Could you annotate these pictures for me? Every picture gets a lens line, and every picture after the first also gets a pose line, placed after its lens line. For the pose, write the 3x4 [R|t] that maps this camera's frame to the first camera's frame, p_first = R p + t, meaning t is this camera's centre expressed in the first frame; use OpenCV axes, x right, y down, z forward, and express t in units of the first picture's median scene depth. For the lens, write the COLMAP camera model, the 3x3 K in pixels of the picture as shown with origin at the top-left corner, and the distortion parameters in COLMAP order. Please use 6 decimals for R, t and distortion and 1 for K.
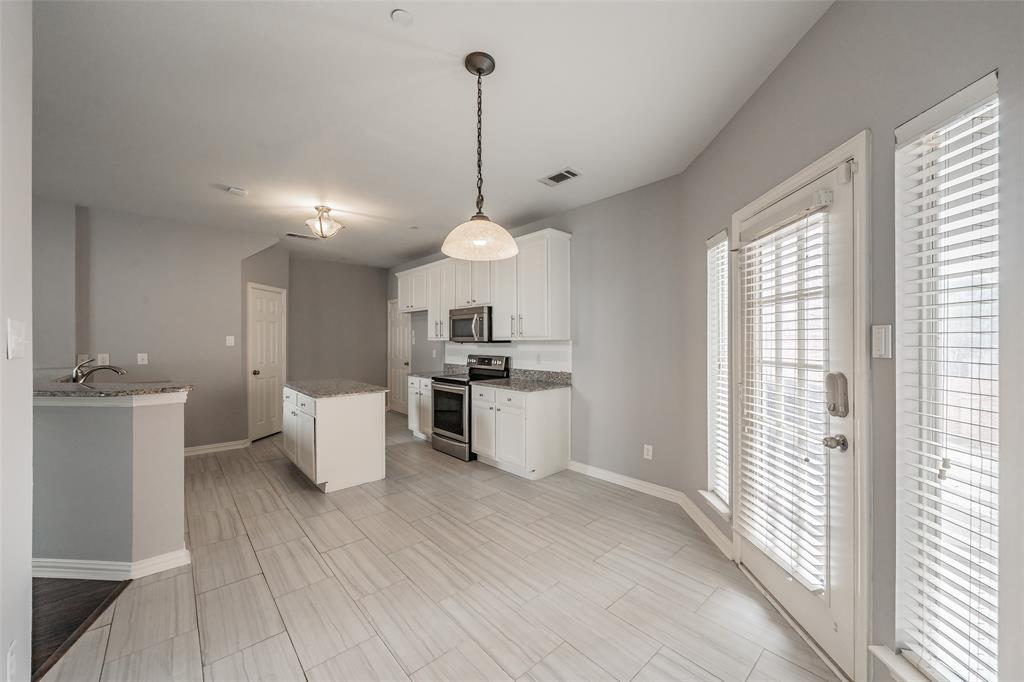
lens RADIAL K [[385.1, 0, 505.2], [0, 385.1, 340.1], [0, 0, 1]] dist [-0.000617, -0.000037]
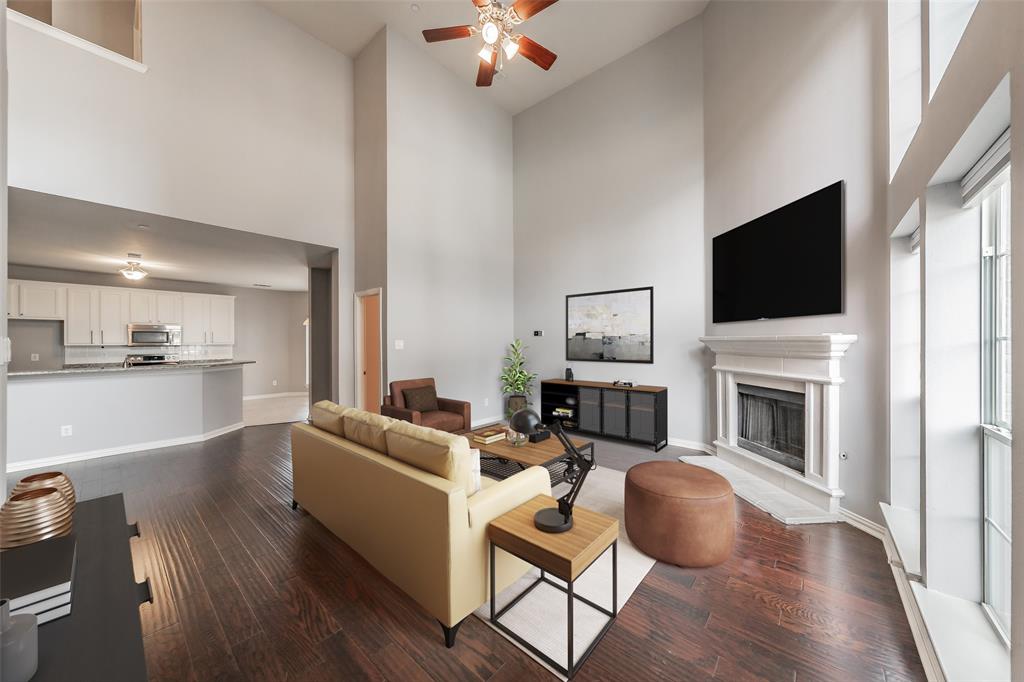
lens RADIAL K [[345.9, 0, 512.0], [0, 345.9, 341.0], [0, 0, 1]] dist [0.000344, -0.000116]
pose [[-0.140854, 0.008947, 0.989990, -1.851140], [0.000281, 0.999959, -0.008997, -0.002689], [-0.990030, -0.000989, -0.140851, -0.307120]]
